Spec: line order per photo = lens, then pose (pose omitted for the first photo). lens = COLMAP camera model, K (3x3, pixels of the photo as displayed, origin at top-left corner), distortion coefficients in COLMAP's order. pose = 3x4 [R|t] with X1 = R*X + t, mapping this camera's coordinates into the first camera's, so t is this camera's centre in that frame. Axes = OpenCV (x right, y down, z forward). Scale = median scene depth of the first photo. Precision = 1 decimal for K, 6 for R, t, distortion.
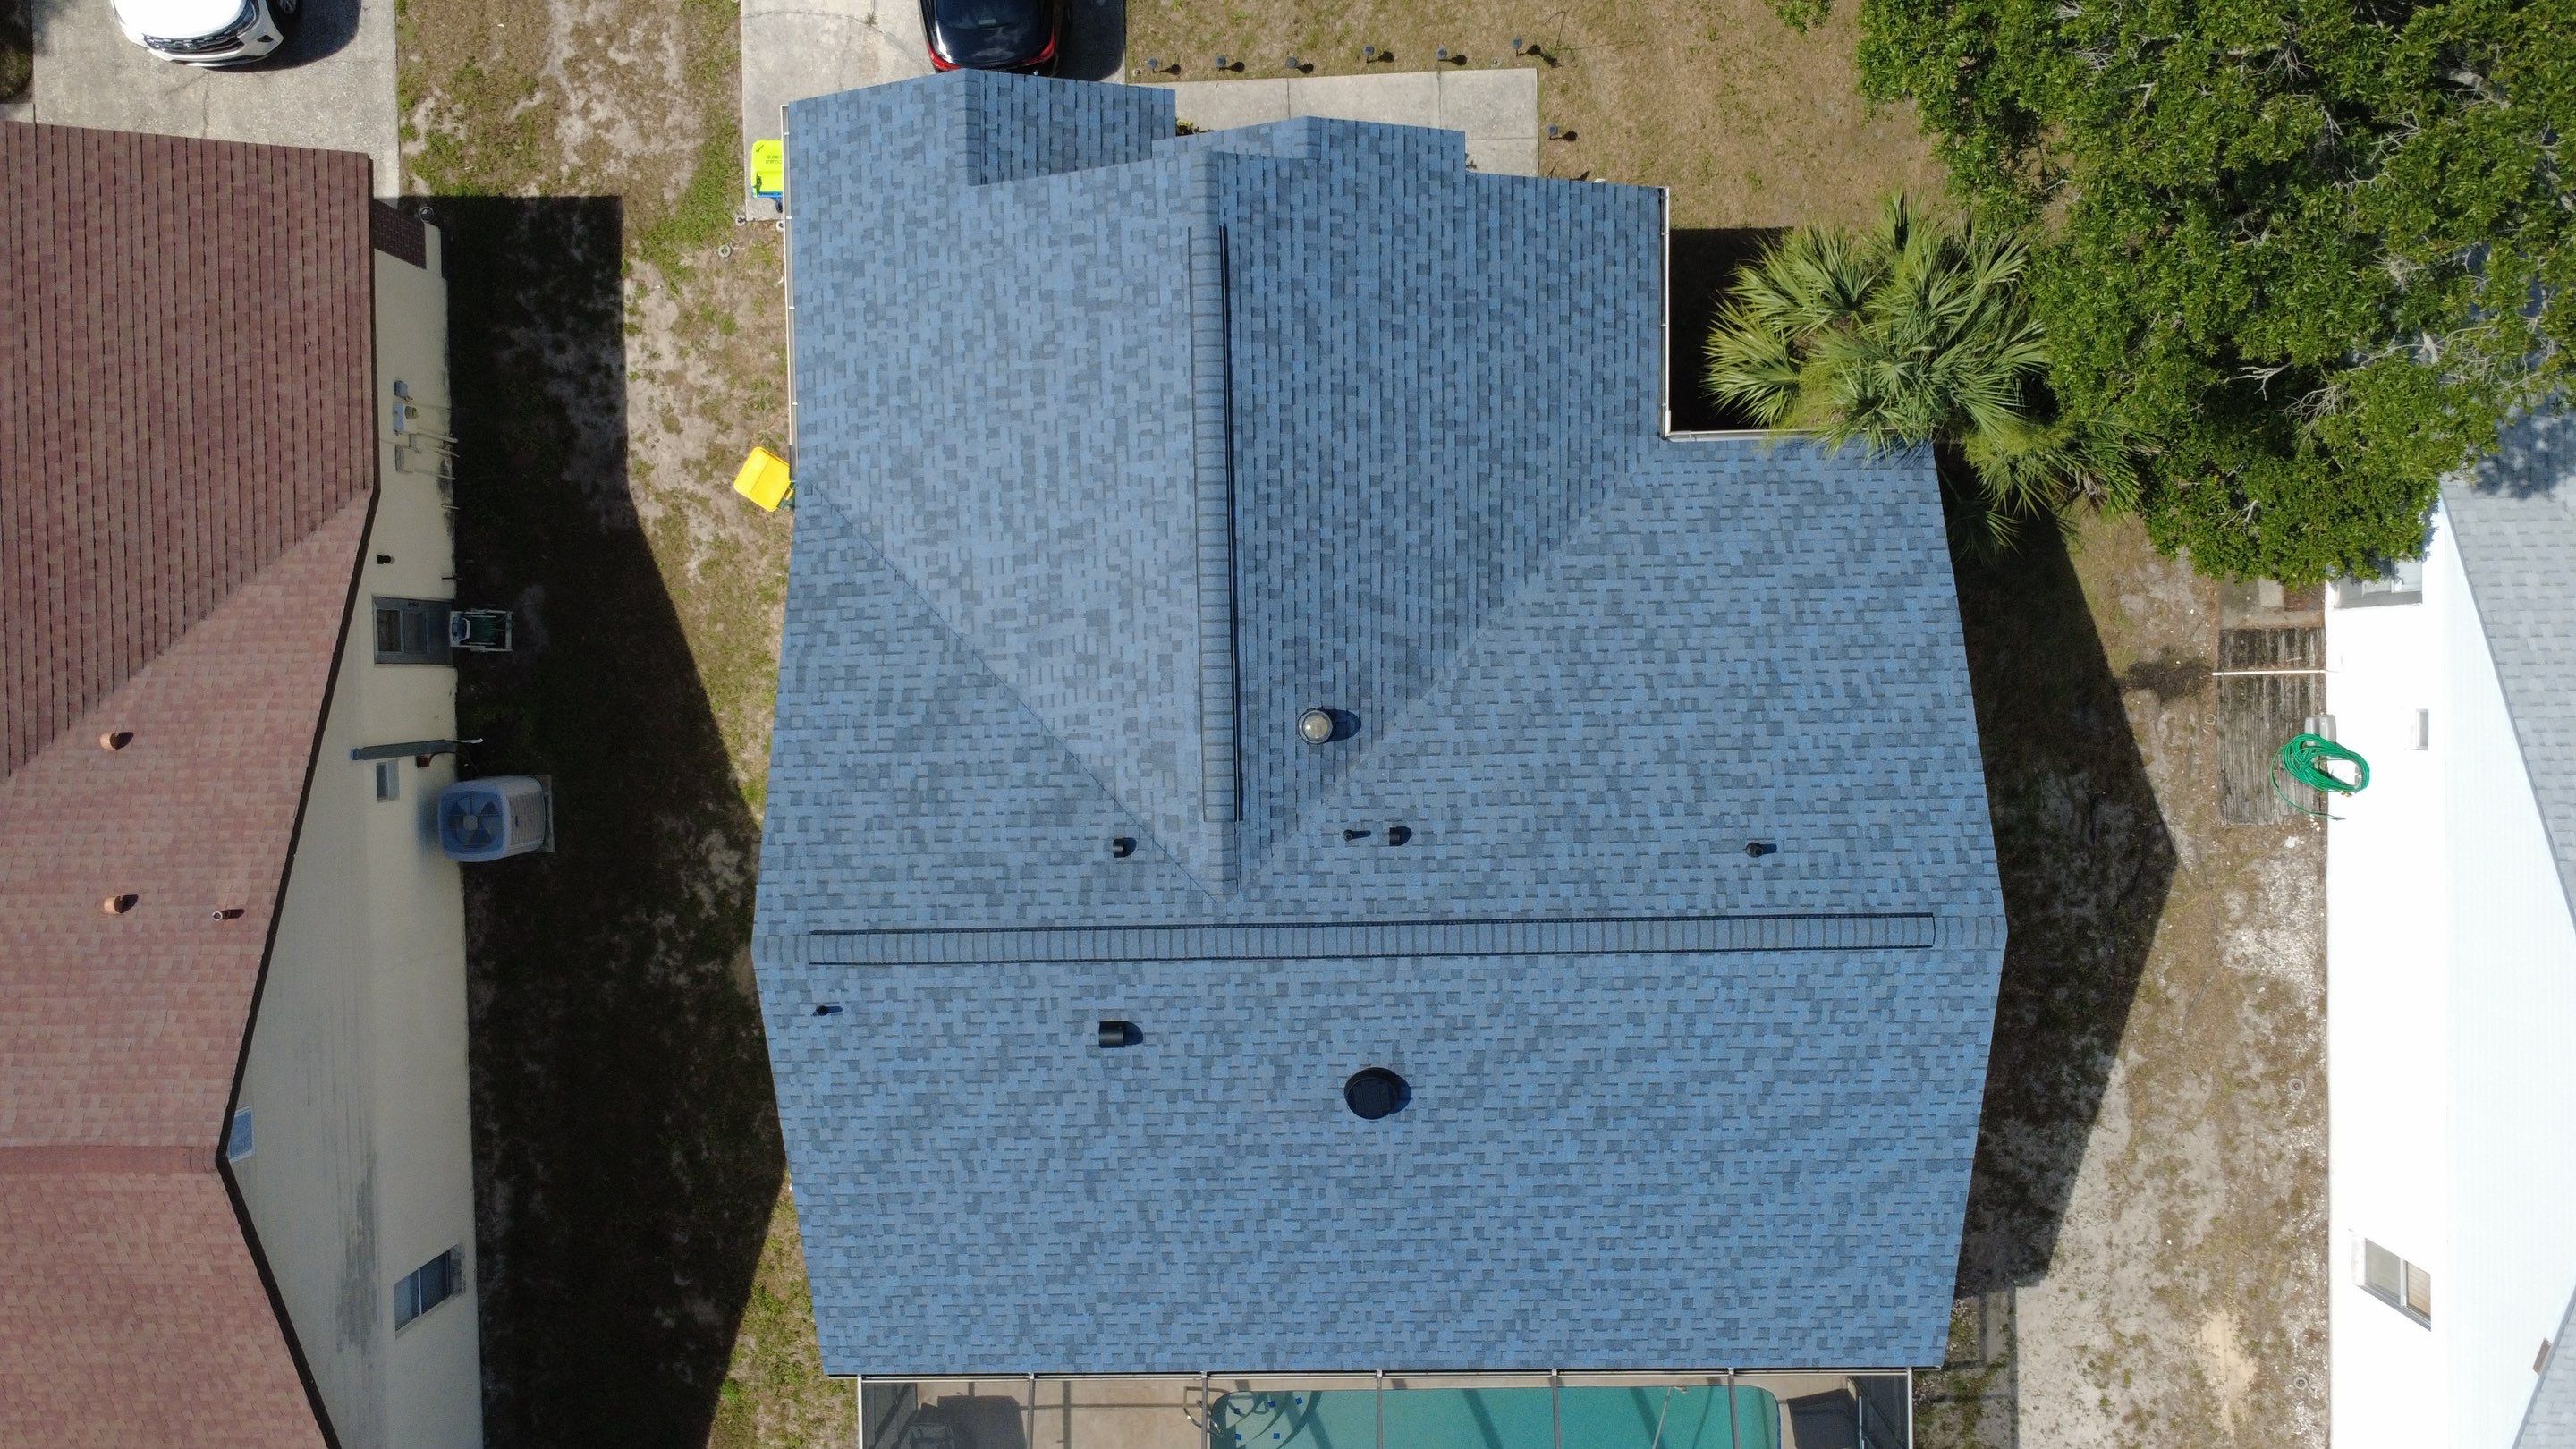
lens RADIAL K [[1874.8, 0, 1283.7], [0, 1874.8, 721.9], [0, 0, 1]] dist [-0.002559, 0.005357]
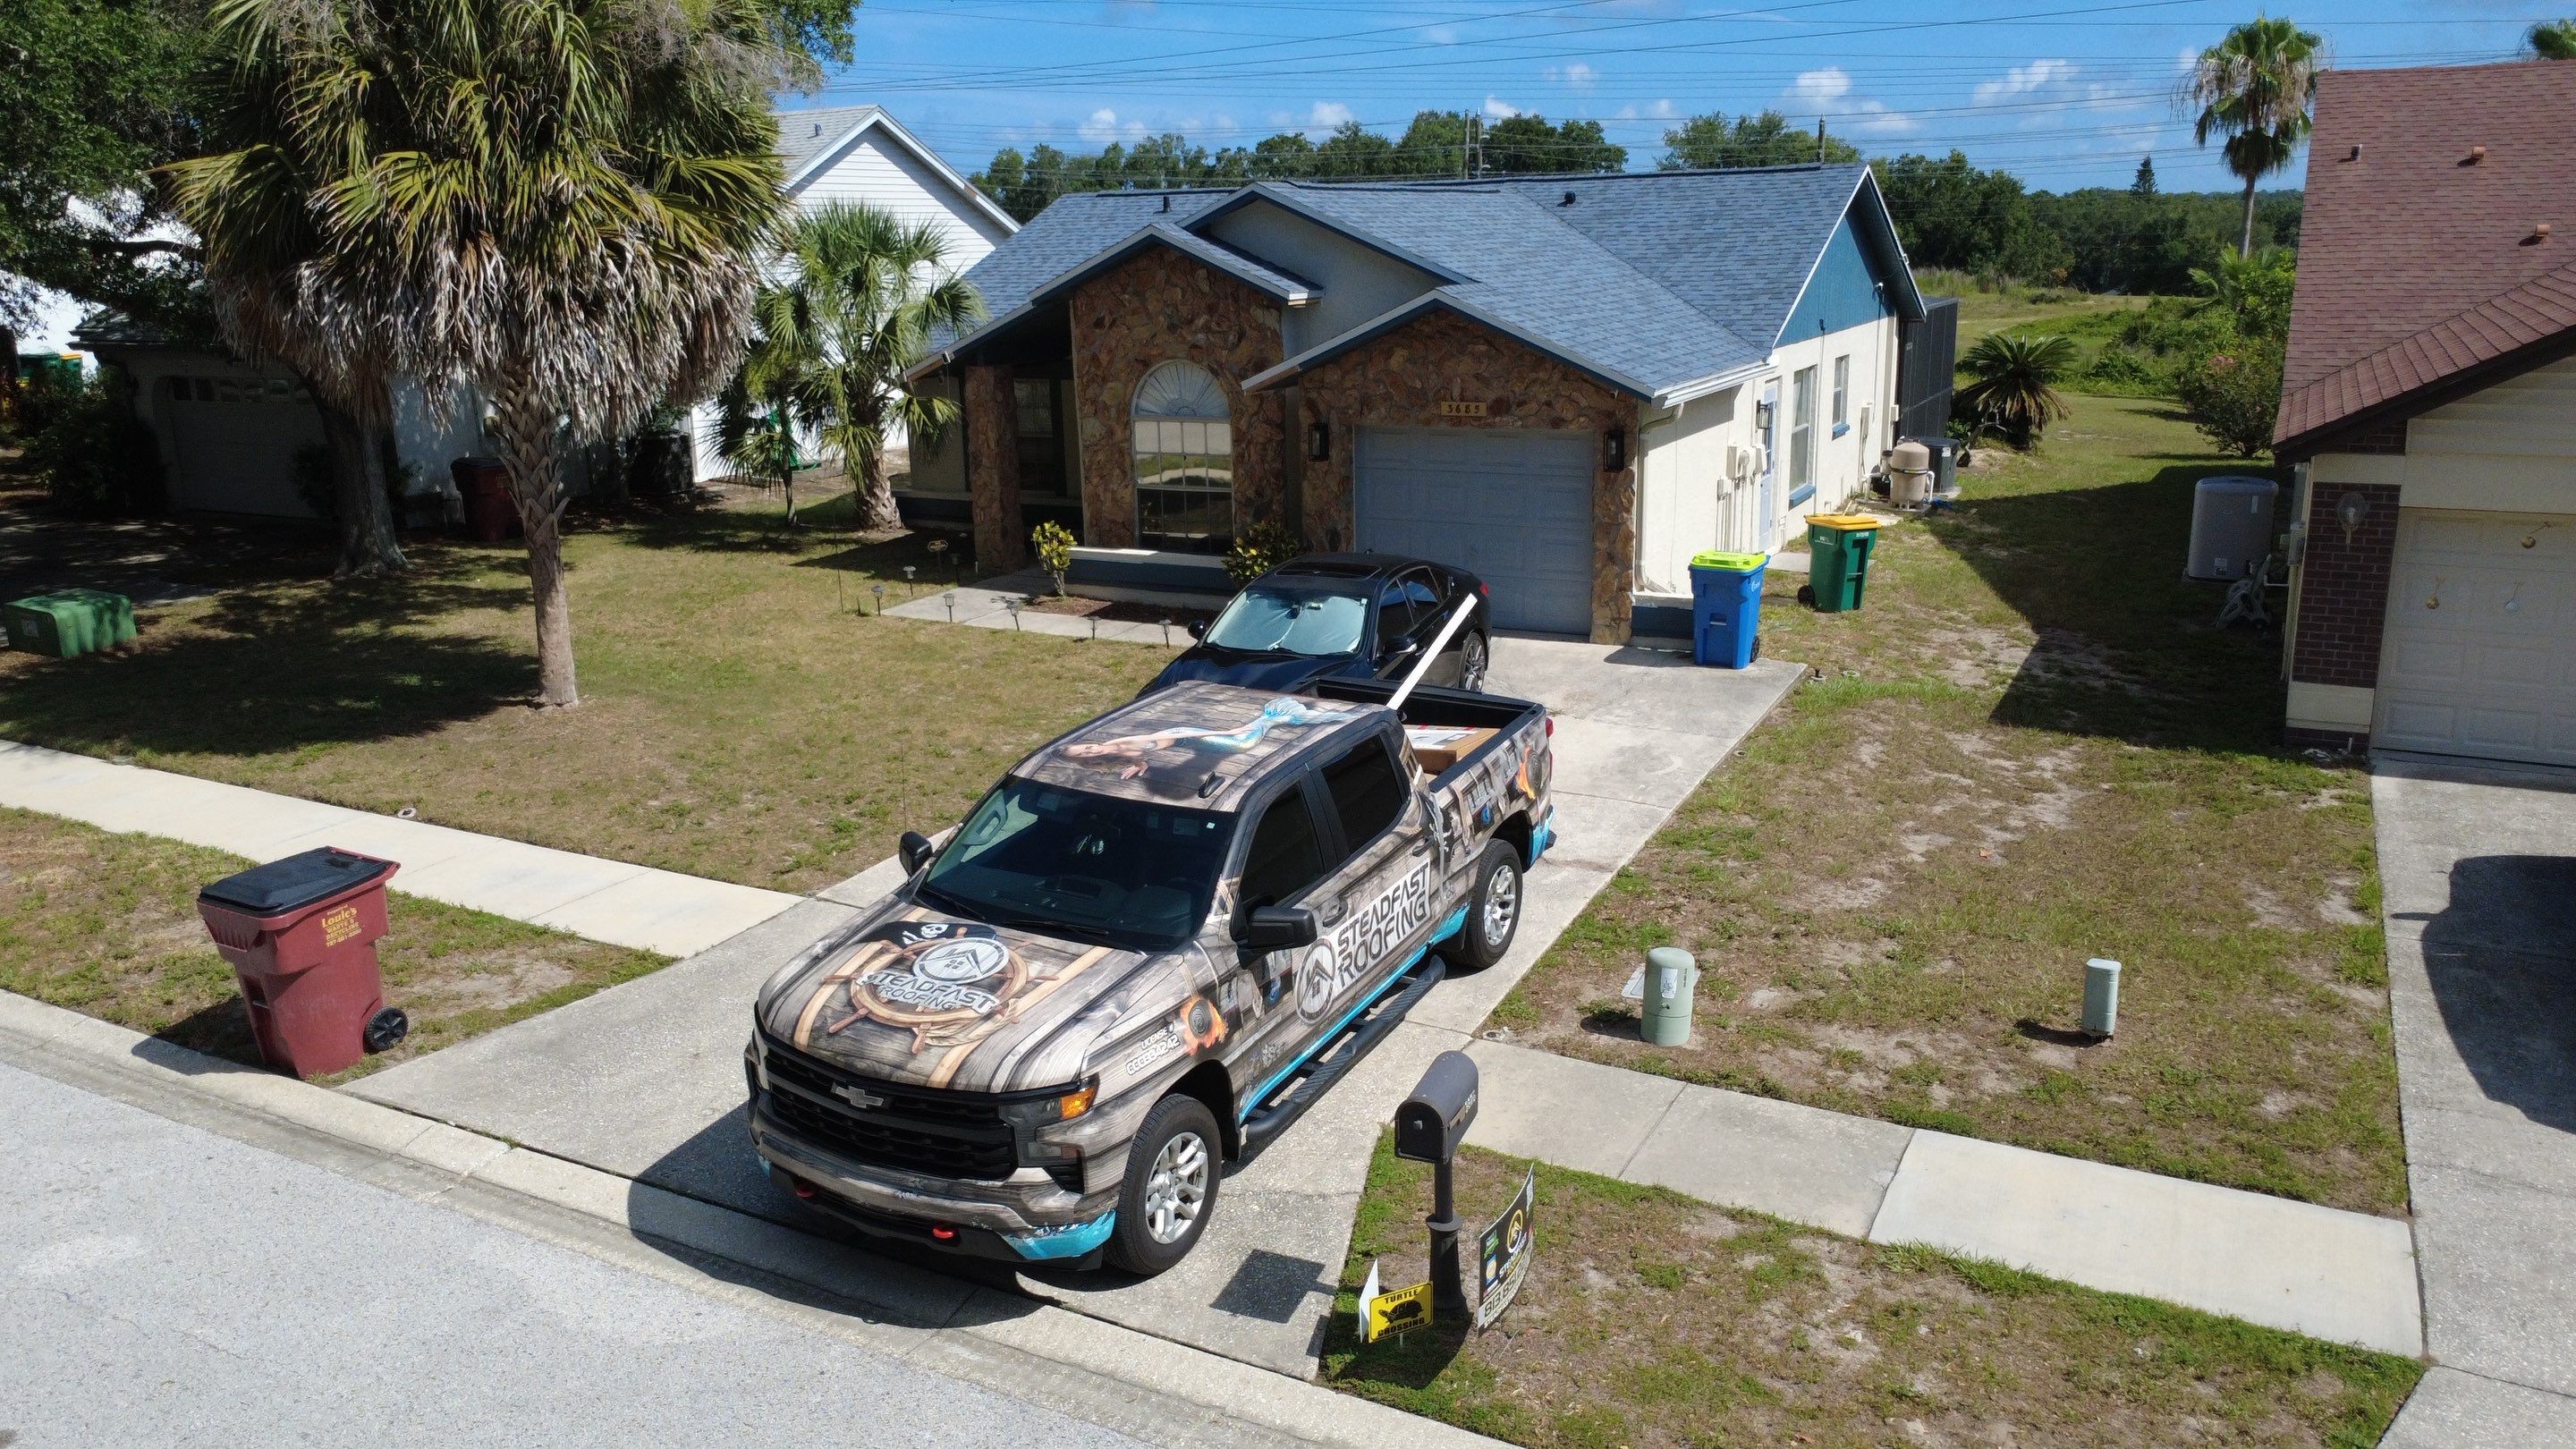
lens RADIAL K [[1874.8, 0, 1280.0], [0, 1874.8, 717.4], [0, 0, 1]] dist [-0.002559, 0.005357]
pose [[-0.872696, -0.067709, 0.483547, -0.497125], [0.483518, -0.257597, 0.836573, -1.067762], [0.067917, 0.963877, 0.257542, 0.868087]]
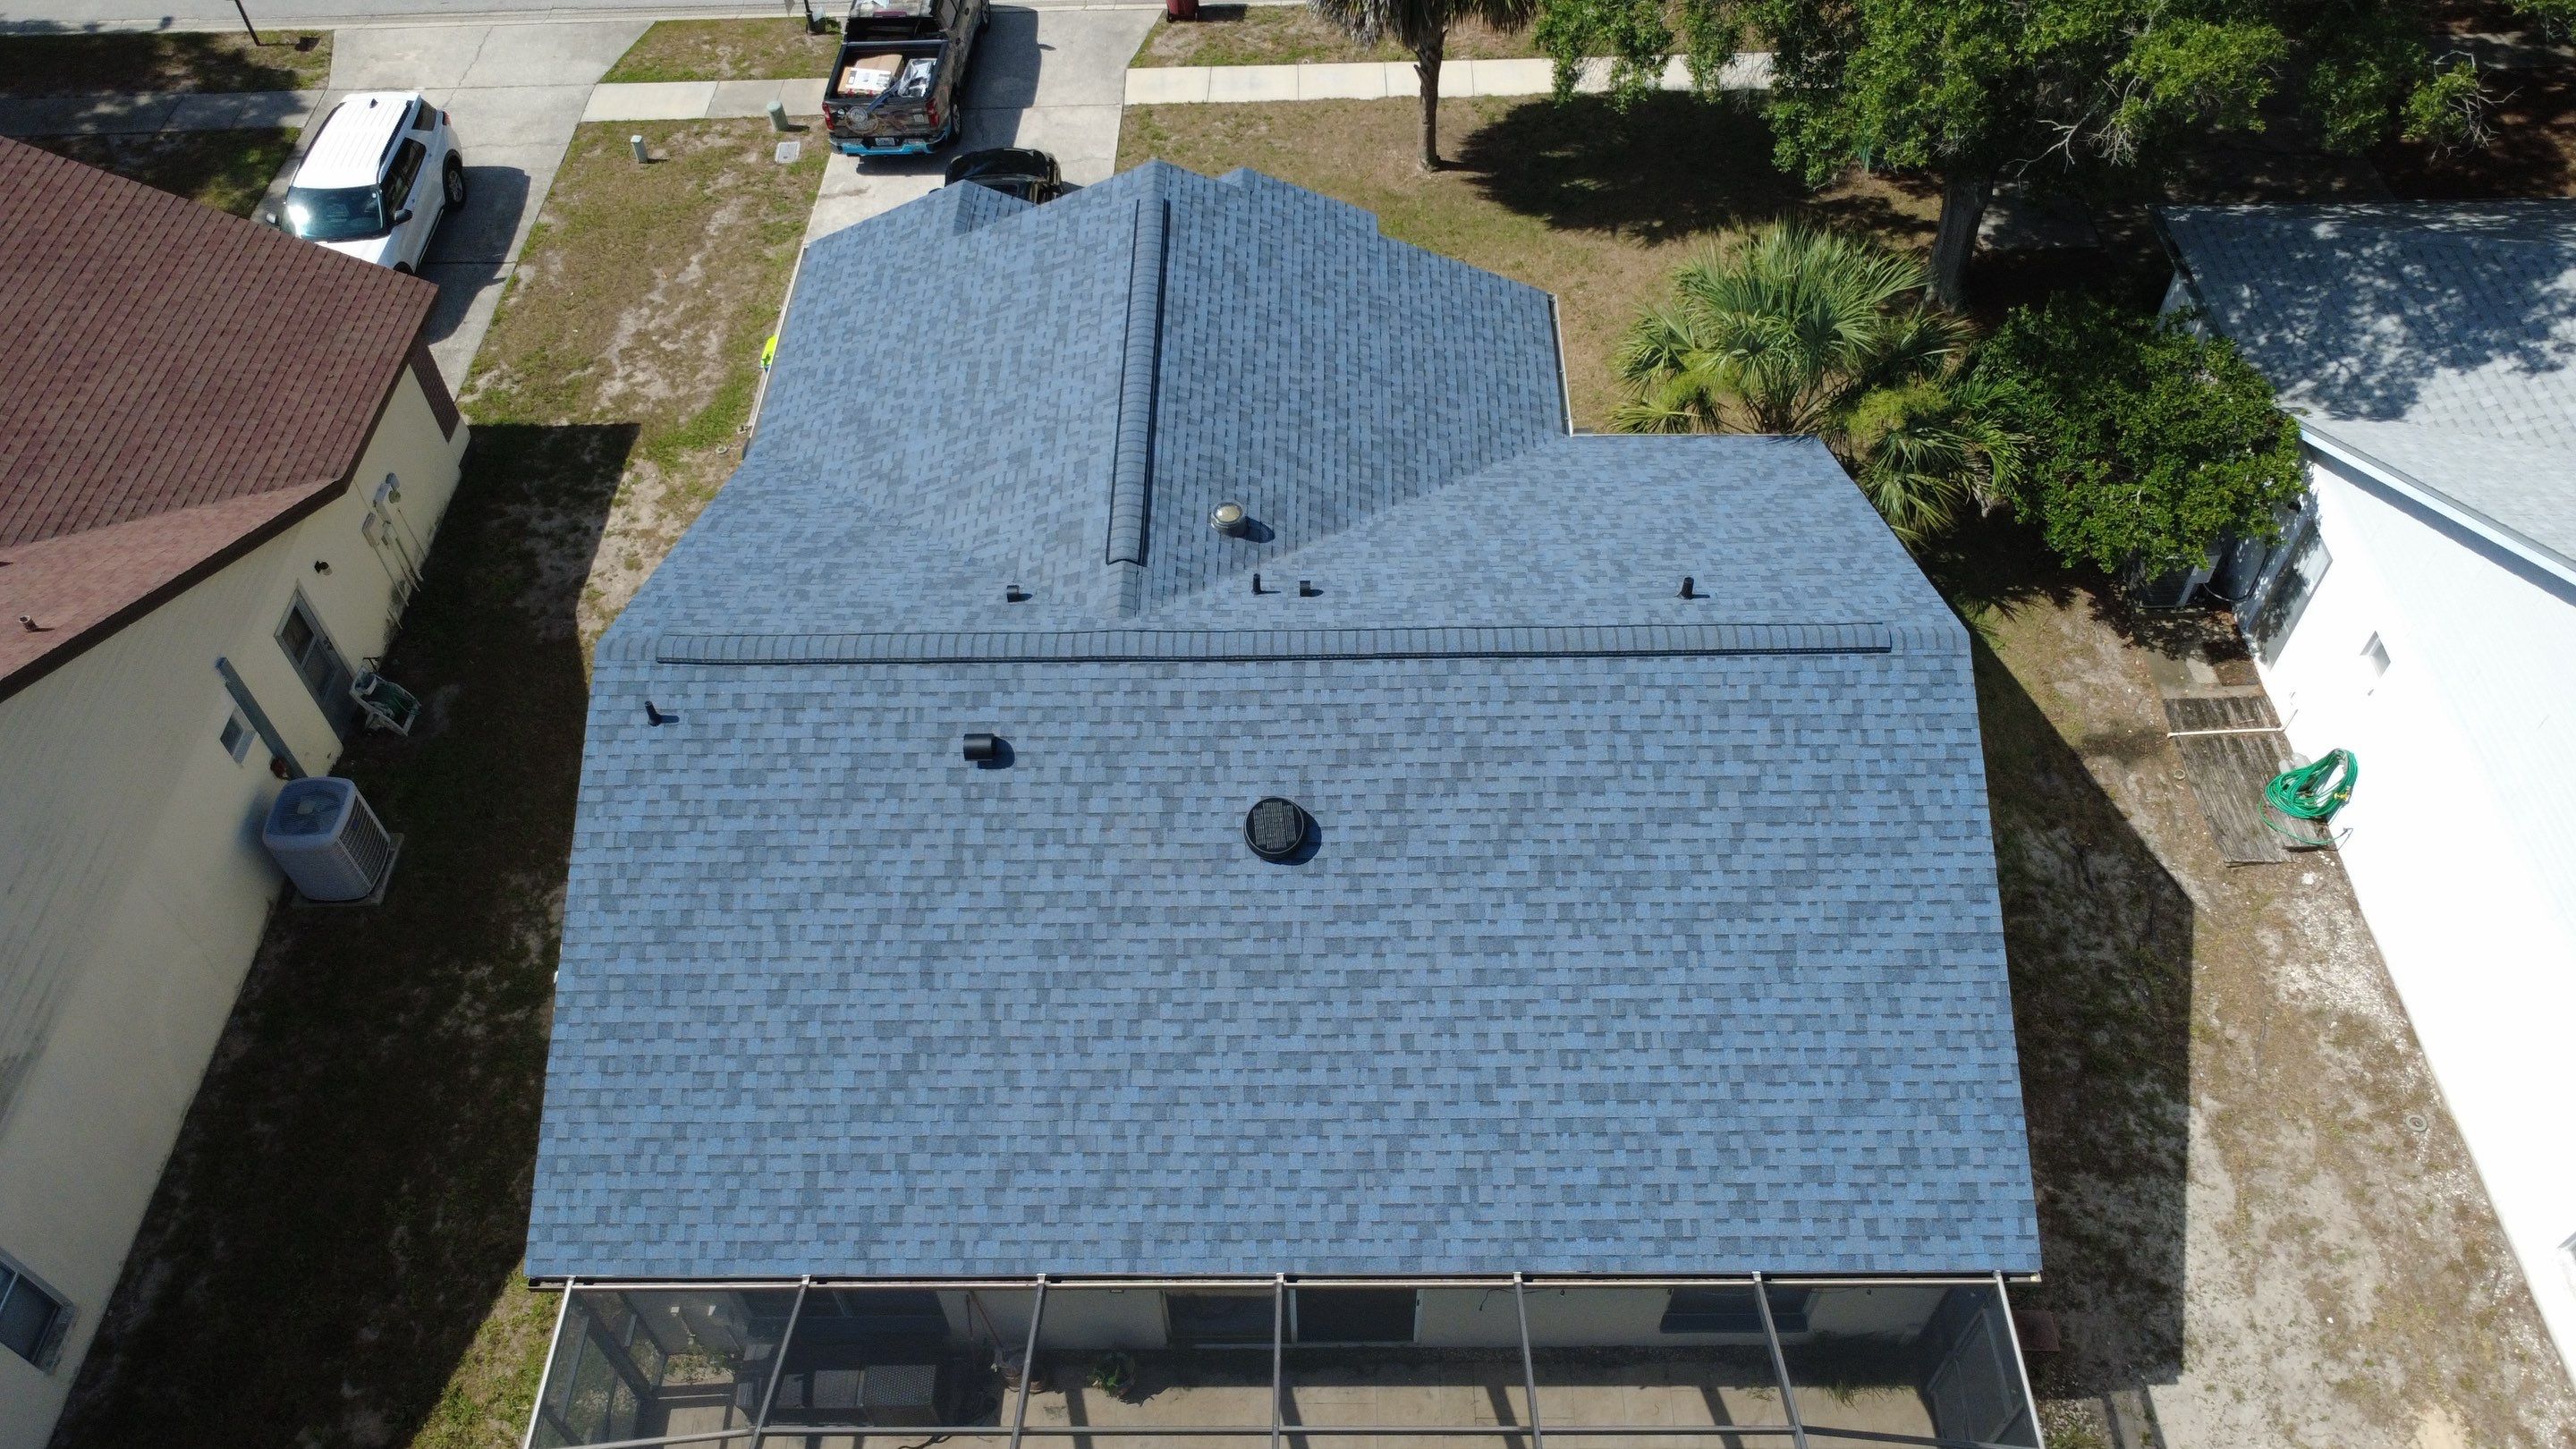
lens RADIAL K [[1874.8, 0, 1282.8], [0, 1874.8, 724.5], [0, 0, 1]] dist [-0.002559, 0.005357]
pose [[0.999550, 0.029600, -0.004837, 0.047026], [-0.025386, 0.749080, -0.661993, 0.640351], [-0.015972, 0.661818, 0.749494, 0.291526]]
